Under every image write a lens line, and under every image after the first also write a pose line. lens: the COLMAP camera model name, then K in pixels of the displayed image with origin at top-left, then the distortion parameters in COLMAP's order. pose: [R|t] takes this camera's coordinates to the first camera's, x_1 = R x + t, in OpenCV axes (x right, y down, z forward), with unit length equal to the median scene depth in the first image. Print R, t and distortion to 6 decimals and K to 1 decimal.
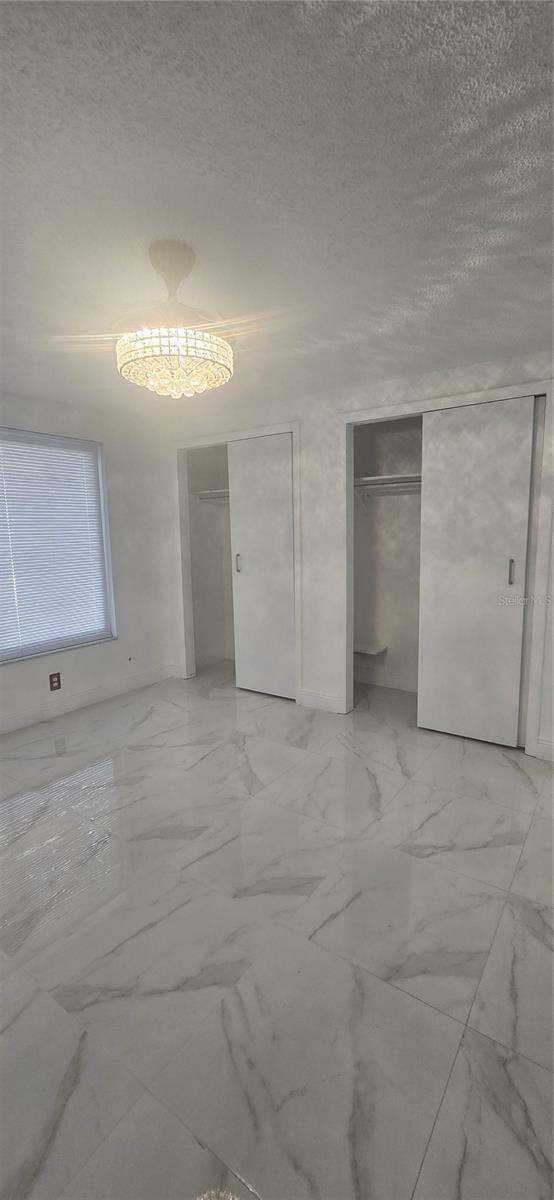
lens RADIAL K [[491.1, 0, 274.1], [0, 491.1, 600.1], [0, 0, 1]] dist [-0.001992, -0.000650]
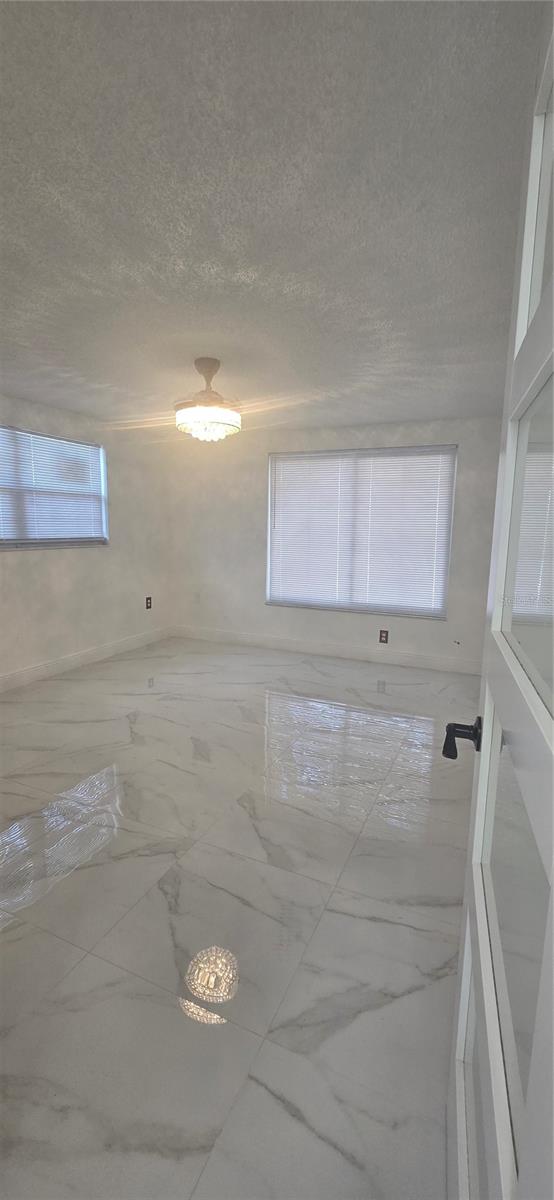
lens RADIAL K [[491.1, 0, 274.1], [0, 491.1, 600.1], [0, 0, 1]] dist [-0.001992, -0.000650]
pose [[0.185596, 0.168122, -0.968137, 1.580098], [-0.158488, 0.977476, 0.139361, -0.138856], [0.969761, 0.127573, 0.208061, 0.902895]]
